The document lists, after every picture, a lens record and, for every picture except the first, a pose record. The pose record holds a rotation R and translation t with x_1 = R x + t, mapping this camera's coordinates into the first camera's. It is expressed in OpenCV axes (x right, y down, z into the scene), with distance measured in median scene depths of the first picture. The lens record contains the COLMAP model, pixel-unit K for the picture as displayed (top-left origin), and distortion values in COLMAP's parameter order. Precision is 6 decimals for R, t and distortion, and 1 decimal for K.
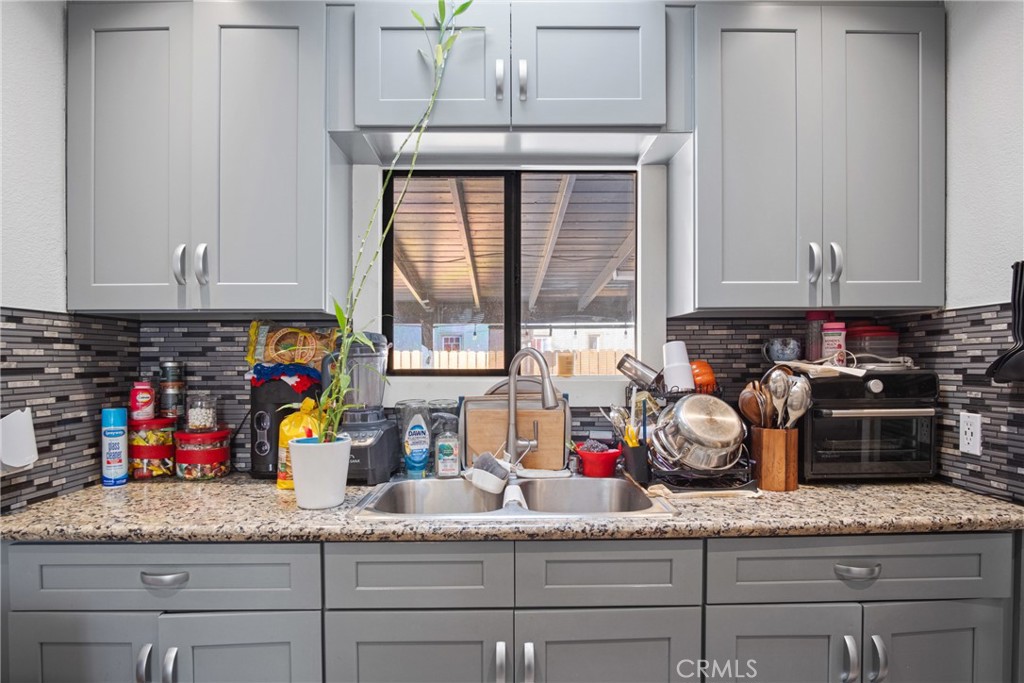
lens RADIAL K [[555.4, 0, 519.0], [0, 555.4, 368.1], [0, 0, 1]] dist [-0.032317, 0.007023]
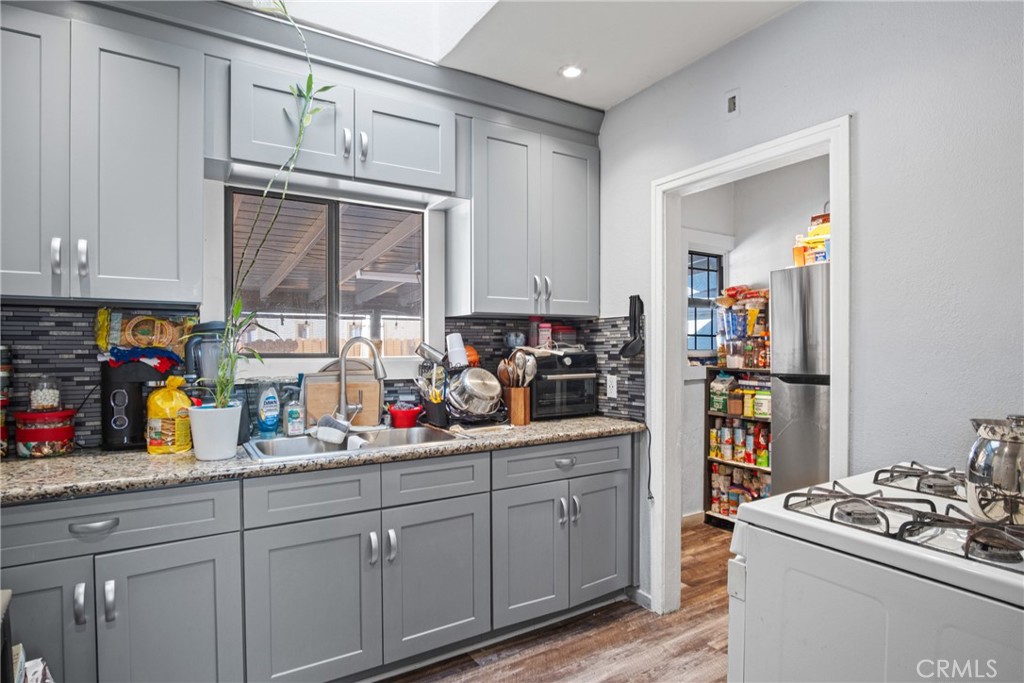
lens RADIAL K [[555.4, 0, 513.3], [0, 555.4, 350.4], [0, 0, 1]] dist [-0.032317, 0.007023]
pose [[0.855101, 0.001340, 0.518461, -0.407666], [0.006227, 0.999898, -0.012855, 0.020030], [-0.518425, 0.014221, 0.855005, -0.409967]]
